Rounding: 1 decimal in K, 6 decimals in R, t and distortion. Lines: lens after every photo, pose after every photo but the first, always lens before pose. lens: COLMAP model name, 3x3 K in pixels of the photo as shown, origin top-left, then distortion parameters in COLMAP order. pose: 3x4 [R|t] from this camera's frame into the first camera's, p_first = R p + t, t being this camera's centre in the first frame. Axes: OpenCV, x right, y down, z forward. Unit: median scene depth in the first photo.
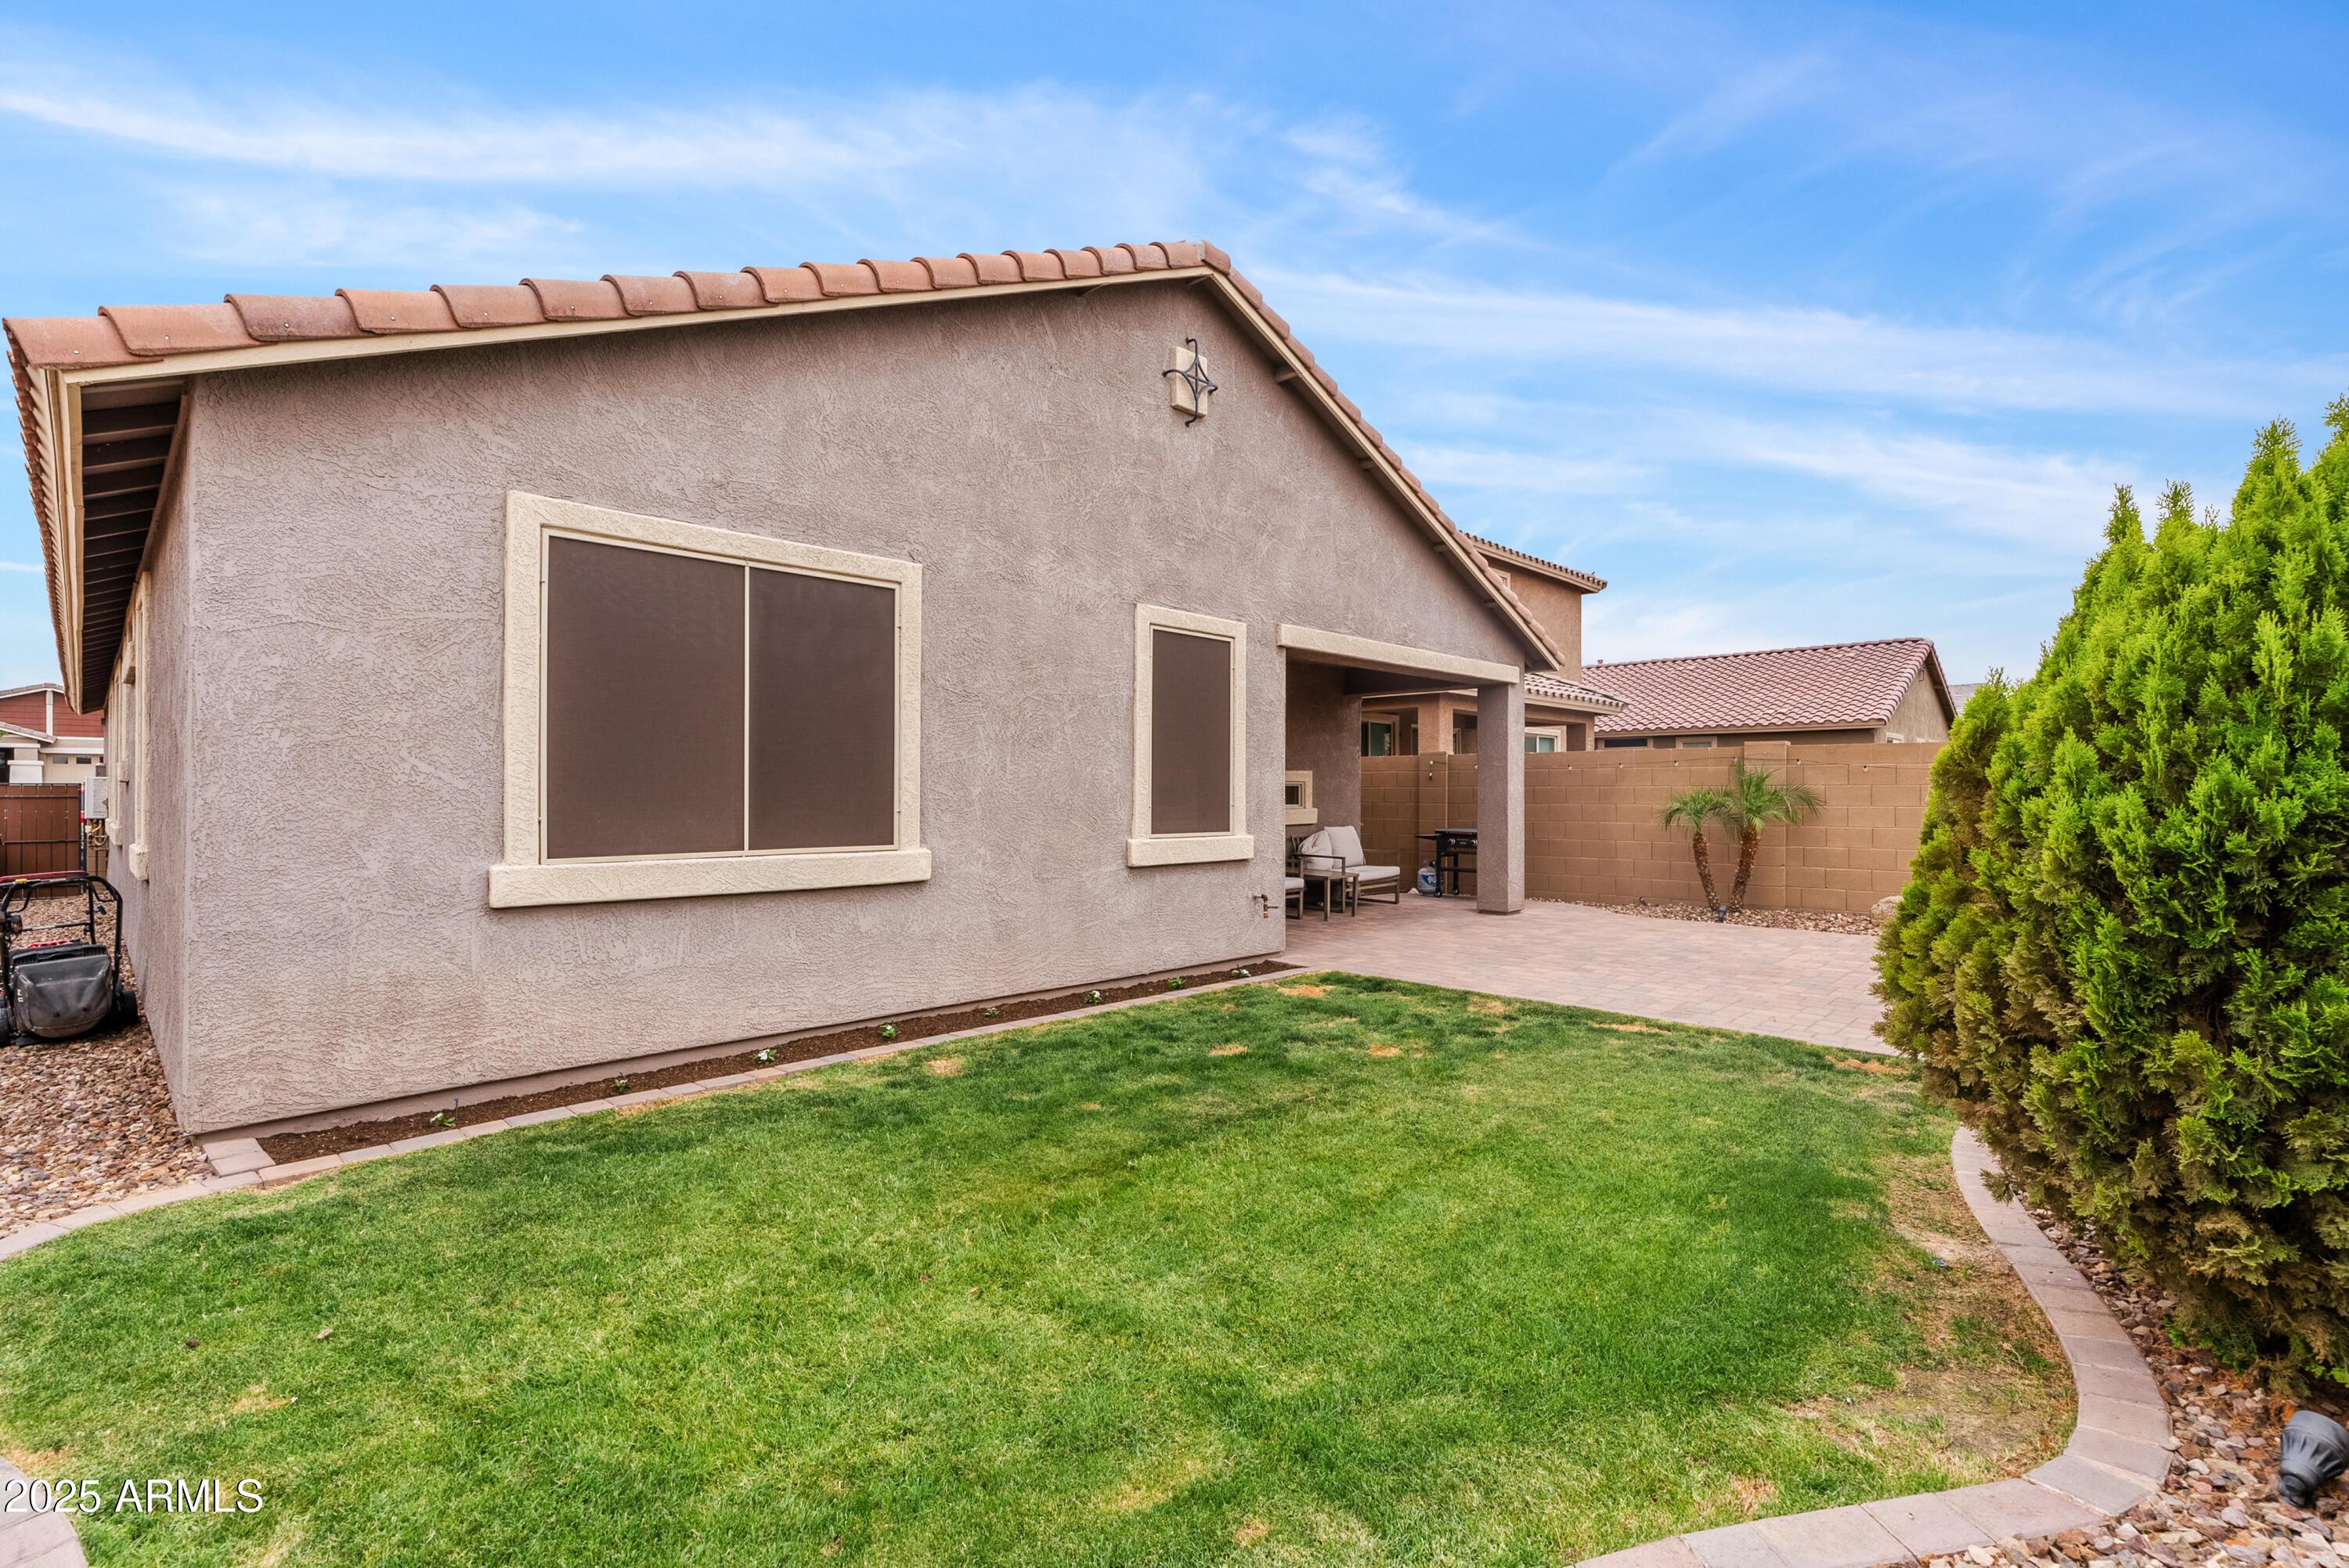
lens RADIAL K [[1065.6, 0, 1175.2], [0, 1065.6, 787.3], [0, 0, 1]] dist [-0.003895, 0.000099]
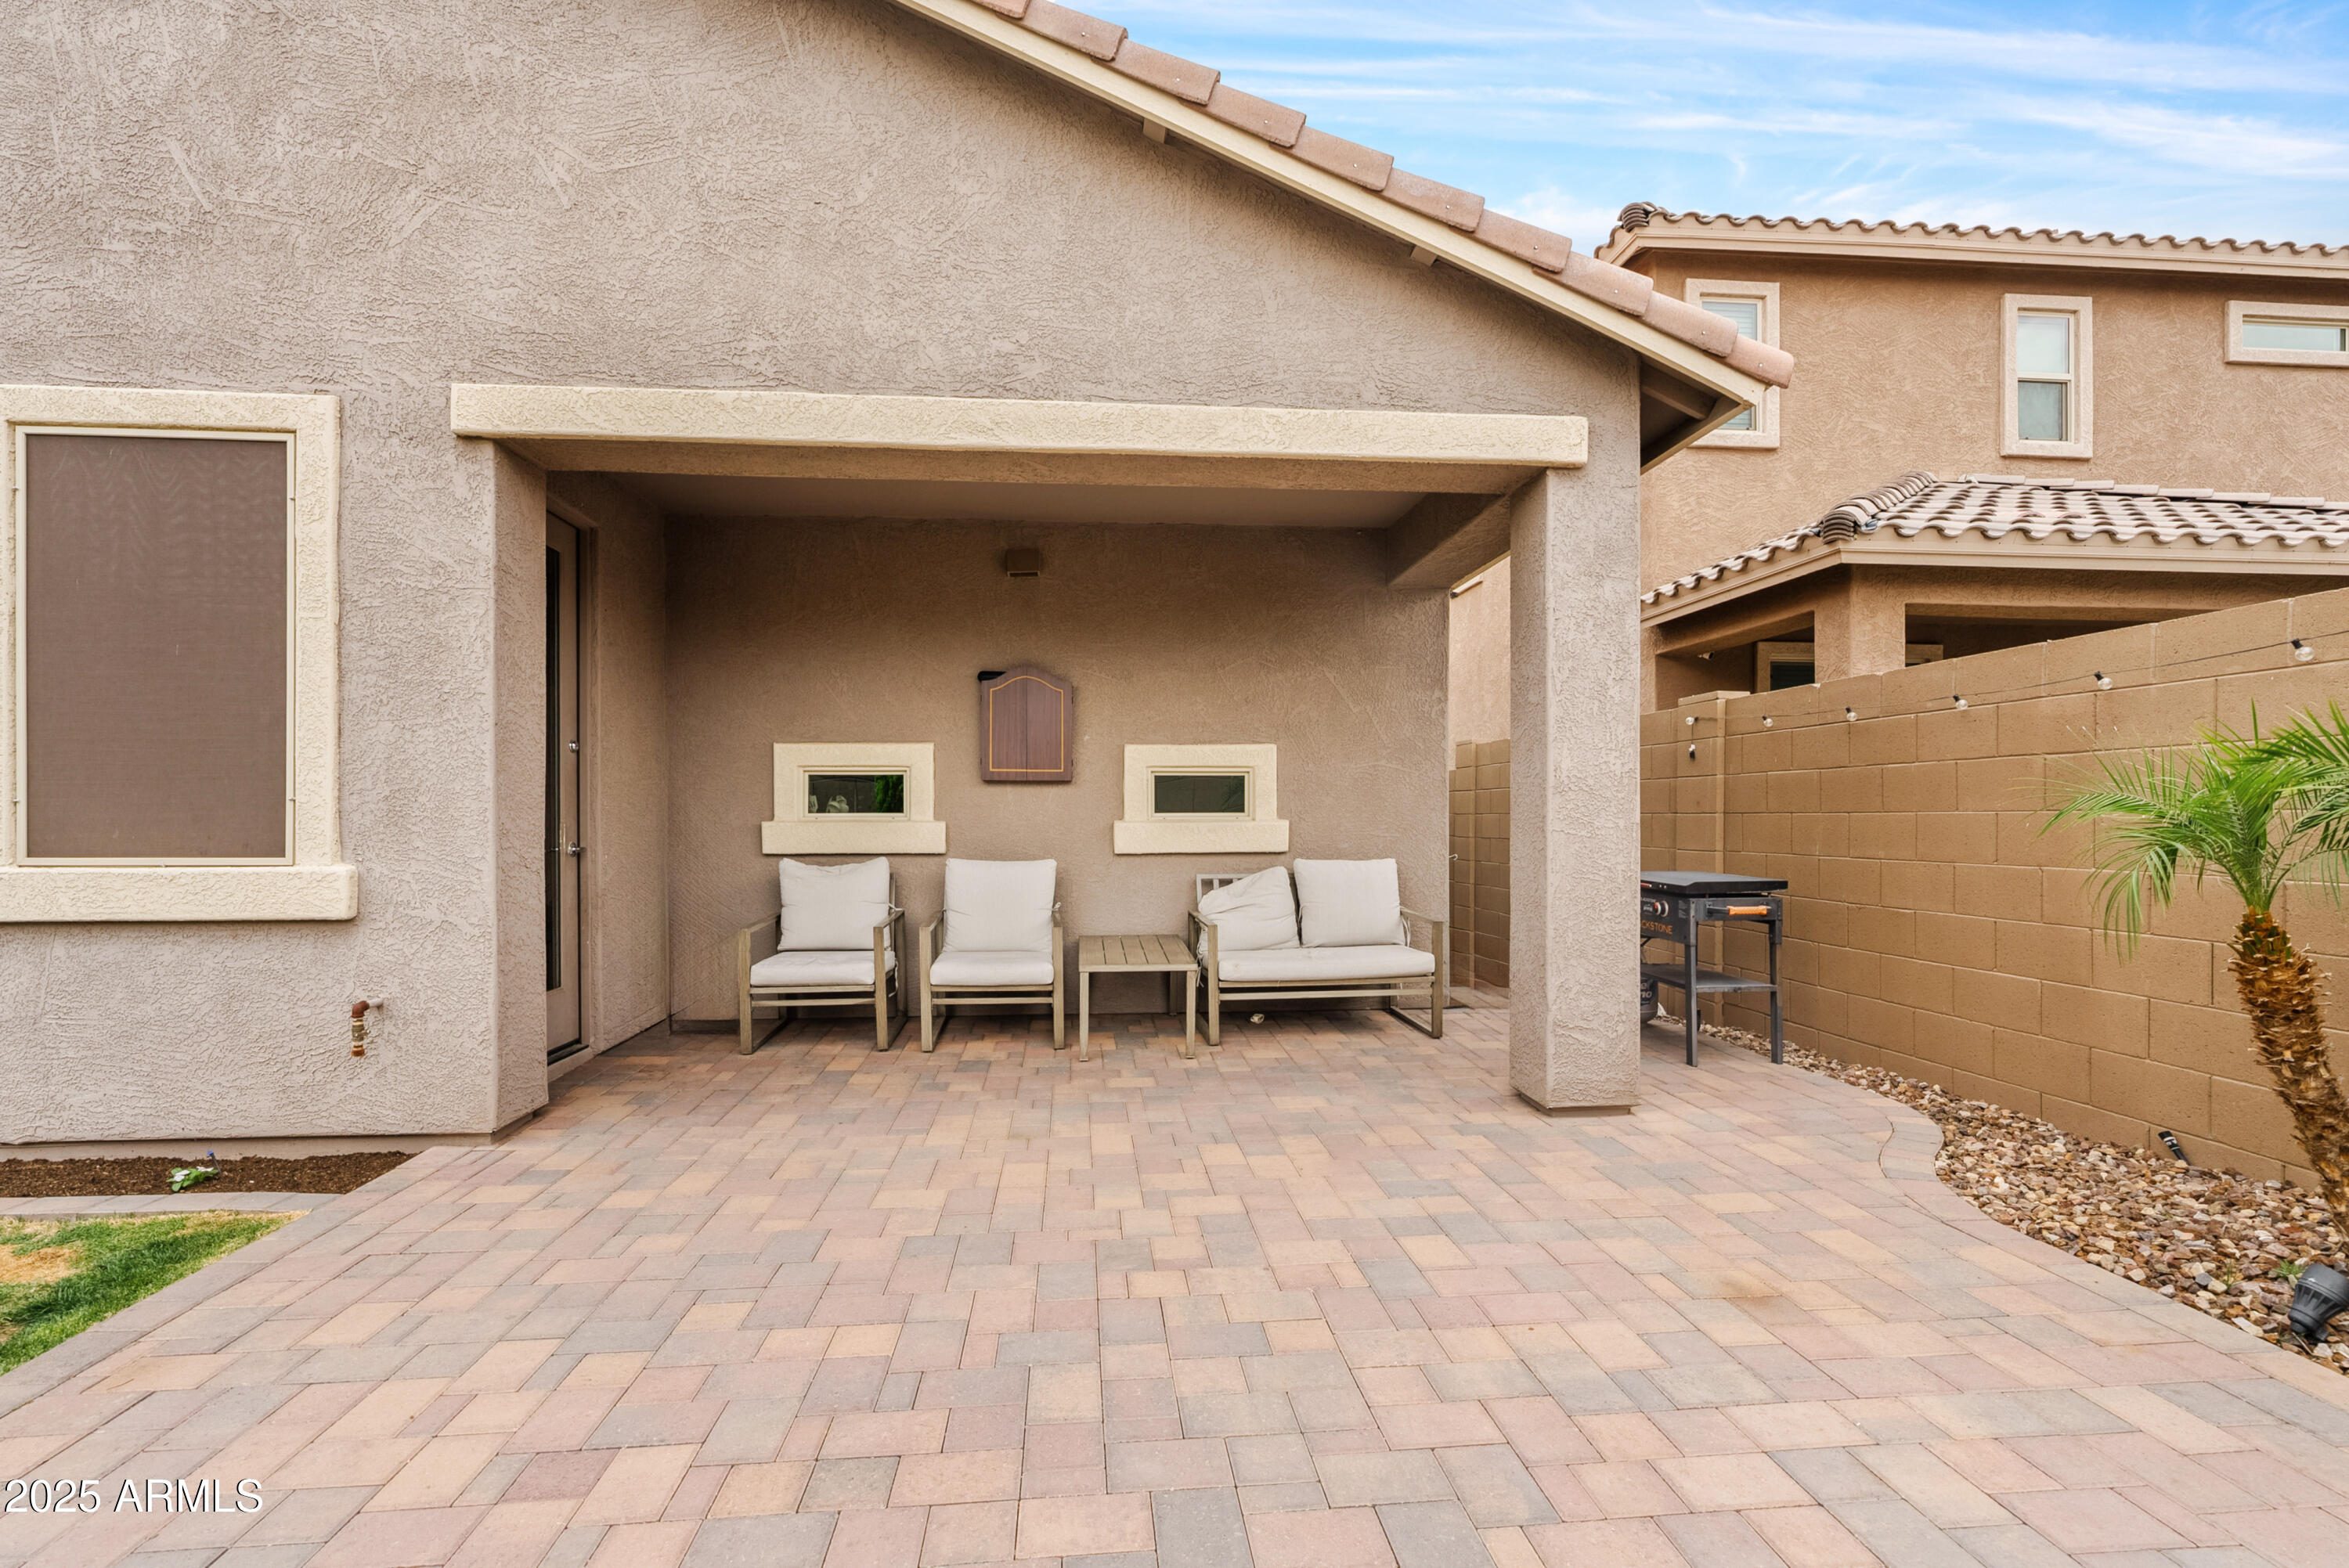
lens RADIAL K [[1065.6, 0, 1173.7], [0, 1065.6, 798.0], [0, 0, 1]] dist [-0.003895, 0.000099]
pose [[0.740622, -0.000575, -0.671921, 0.612110], [0.000371, 1.000000, -0.000447, 0.015830], [0.671922, 0.000082, 0.740622, 0.882430]]
